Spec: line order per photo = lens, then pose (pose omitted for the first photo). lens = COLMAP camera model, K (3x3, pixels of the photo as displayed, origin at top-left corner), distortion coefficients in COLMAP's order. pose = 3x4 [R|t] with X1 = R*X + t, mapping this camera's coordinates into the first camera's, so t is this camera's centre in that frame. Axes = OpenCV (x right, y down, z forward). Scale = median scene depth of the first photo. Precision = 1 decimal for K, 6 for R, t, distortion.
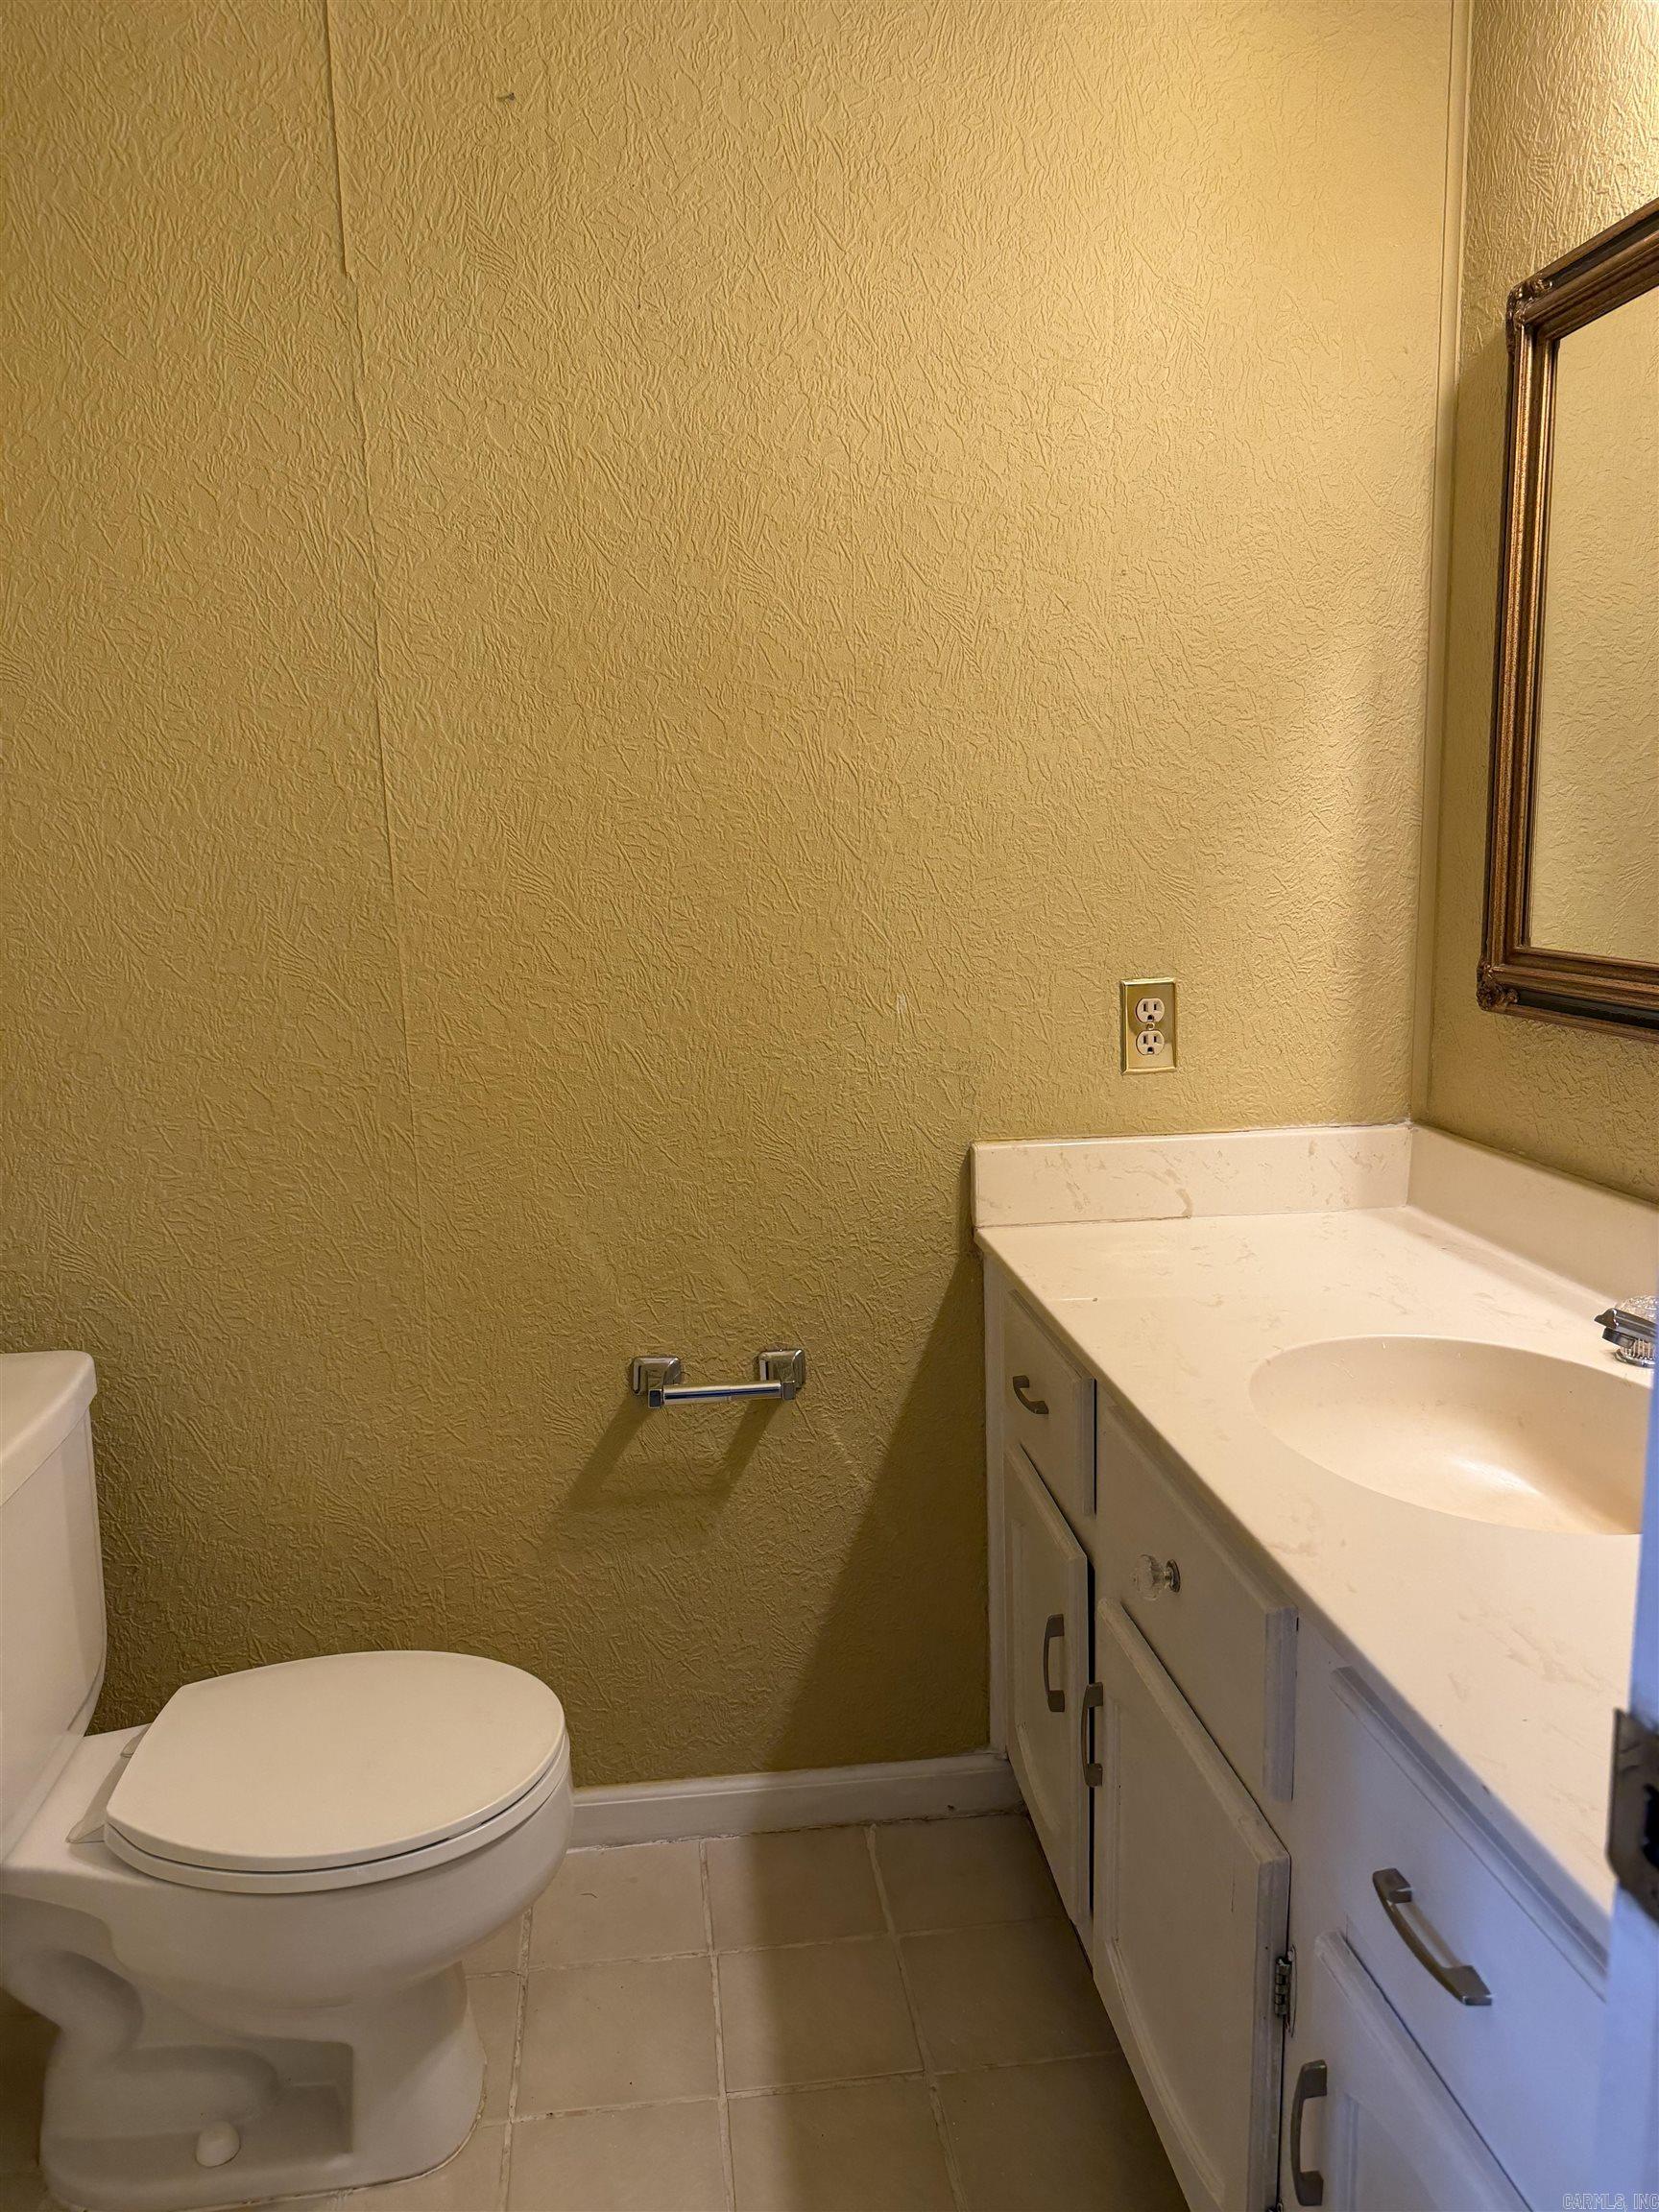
lens RADIAL K [[1554.5, 0, 852.8], [0, 1554.5, 1188.3], [0, 0, 1]] dist [0.045581, -0.086616]
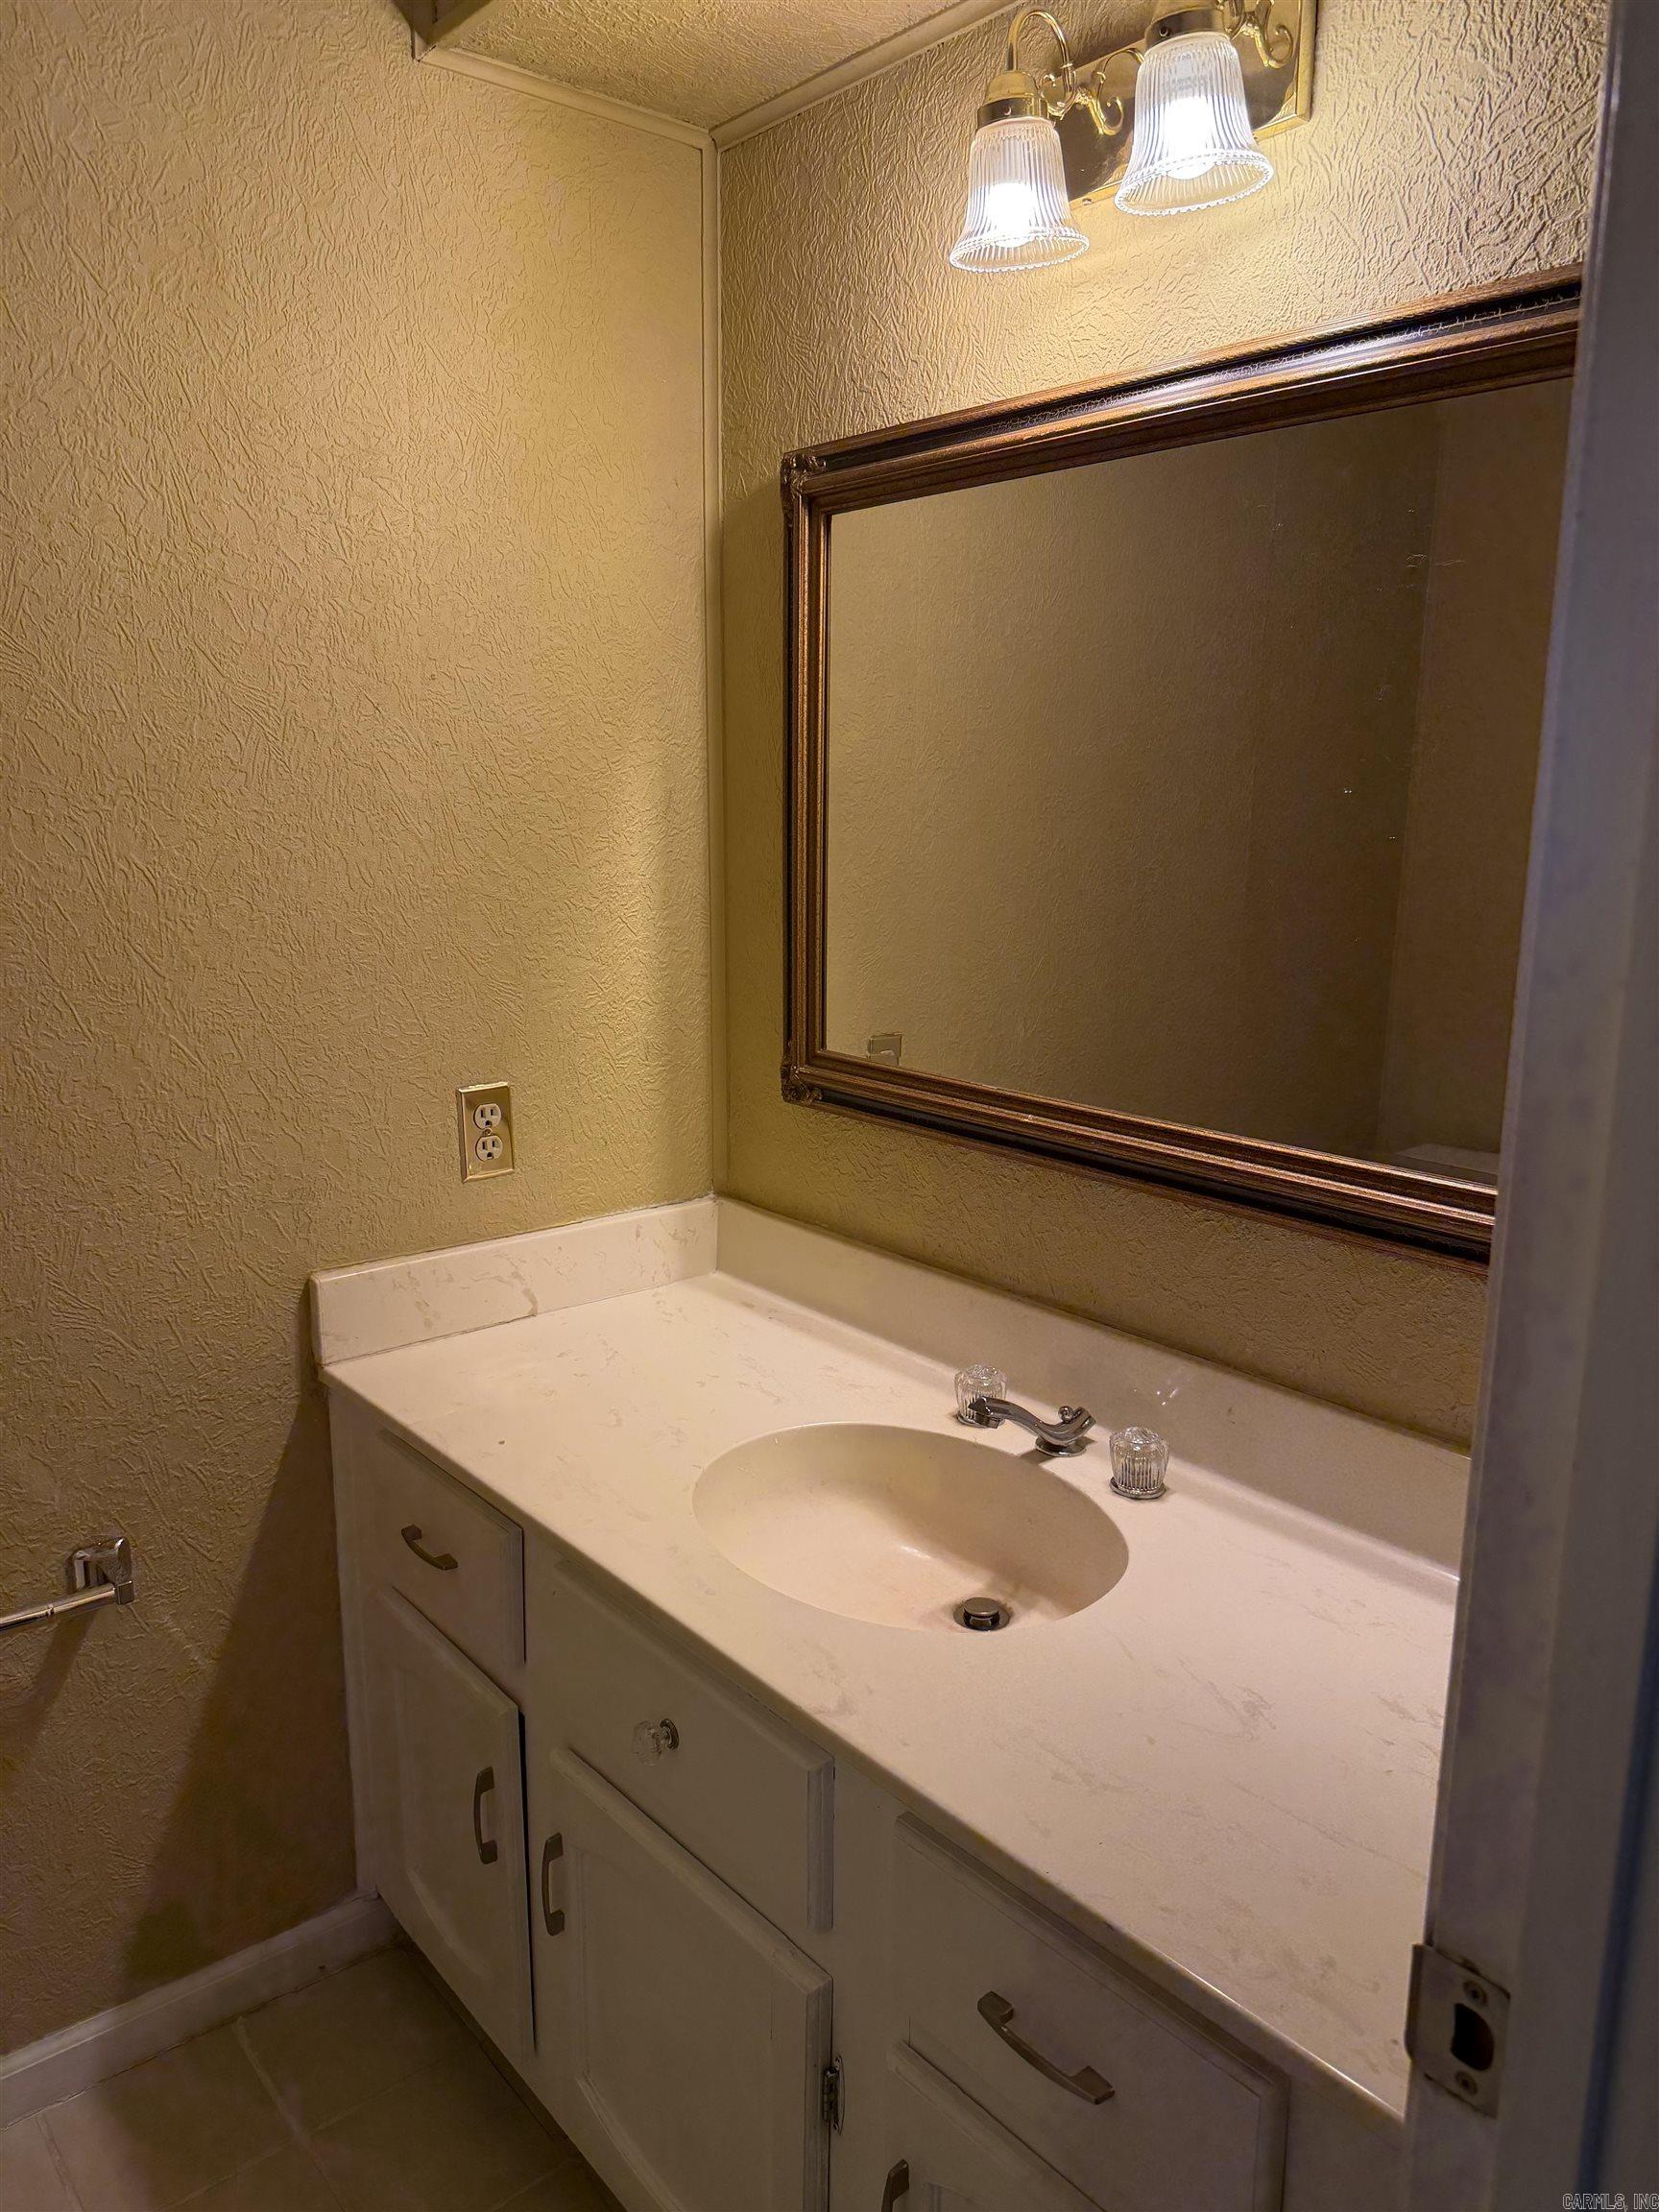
lens RADIAL K [[1554.5, 0, 829.3], [0, 1554.5, 1122.9], [0, 0, 1]] dist [0.045581, -0.086616]
pose [[0.828619, -0.085731, 0.553209, -0.183880], [0.076333, 0.996277, 0.040058, -0.140705], [-0.554584, 0.009036, 0.832079, 0.063359]]
